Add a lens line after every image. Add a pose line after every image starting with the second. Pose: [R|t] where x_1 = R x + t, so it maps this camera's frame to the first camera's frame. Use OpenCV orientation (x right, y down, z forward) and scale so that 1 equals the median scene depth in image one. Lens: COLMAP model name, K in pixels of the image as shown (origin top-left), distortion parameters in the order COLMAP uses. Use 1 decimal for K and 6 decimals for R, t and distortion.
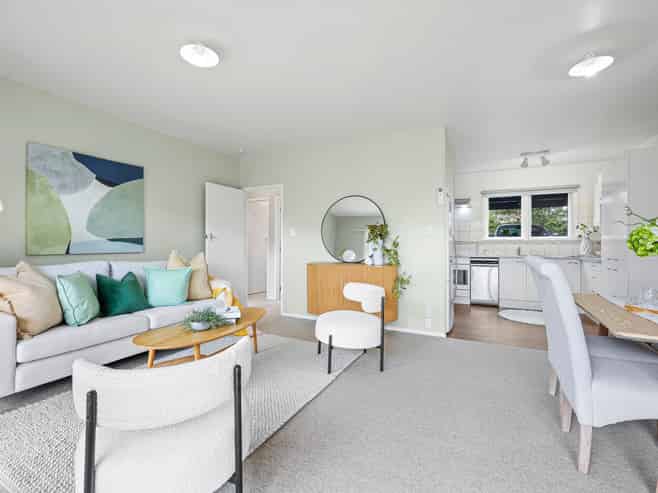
lens RADIAL K [[308.0, 0, 324.8], [0, 308.0, 241.3], [0, 0, 1]] dist [0.002103, 0.000274]
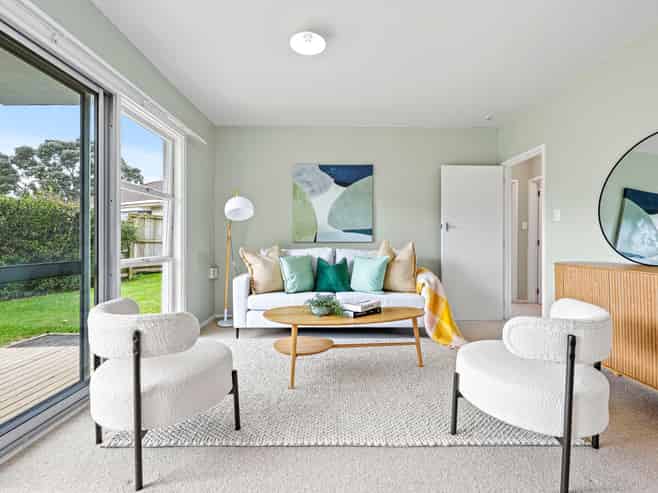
lens RADIAL K [[308.0, 0, 324.8], [0, 308.0, 241.3], [0, 0, 1]] dist [0.002103, 0.000274]
pose [[0.465582, -0.002552, -0.885001, 0.332928], [0.005590, 0.999984, 0.000057, 0.034928], [0.884987, -0.004974, 0.465589, 0.377035]]
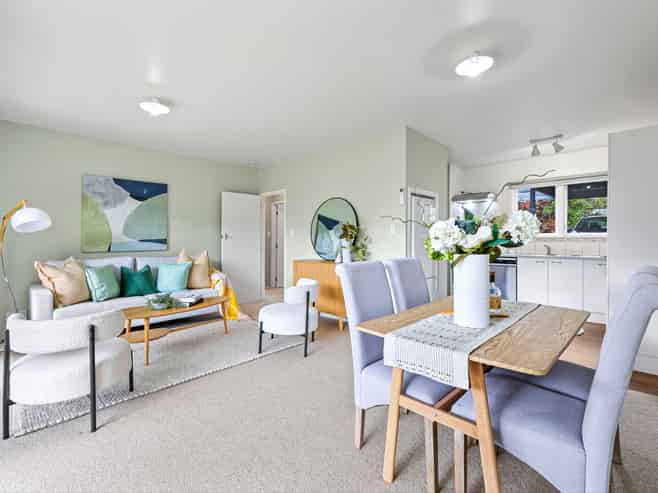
lens RADIAL K [[313.3, 0, 320.7], [0, 313.3, 235.6], [0, 0, 1]] dist [0.003474, 0.000504]
pose [[0.954715, -0.008824, -0.297391, 0.460654], [0.007520, 0.999956, -0.005528, -0.014013], [0.297427, 0.003041, 0.954740, -0.067634]]
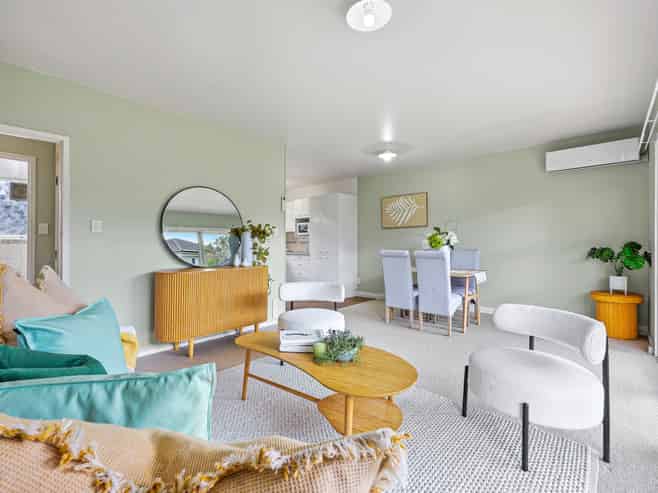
lens RADIAL K [[300.6, 0, 331.9], [0, 300.6, 240.6], [0, 0, 1]] dist [-0.025521, 0.000379]
pose [[0.246846, 0.004700, 0.969043, -0.768881], [-0.012664, 0.999918, -0.001624, -0.006559], [-0.968972, -0.011871, 0.246885, 0.573743]]
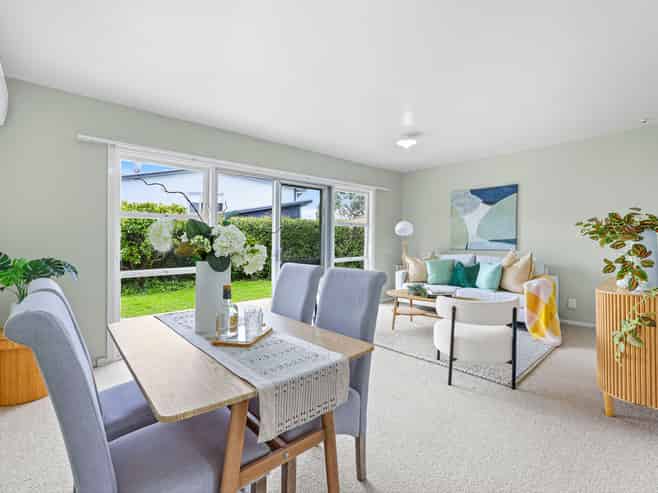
lens RADIAL K [[300.6, 0, 331.9], [0, 300.6, 240.6], [0, 0, 1]] dist [-0.025521, 0.000379]
pose [[-0.334350, -0.003258, -0.942443, 0.916146], [0.007355, 0.999955, -0.006066, -0.003591], [0.942420, -0.008960, -0.334311, 0.768745]]
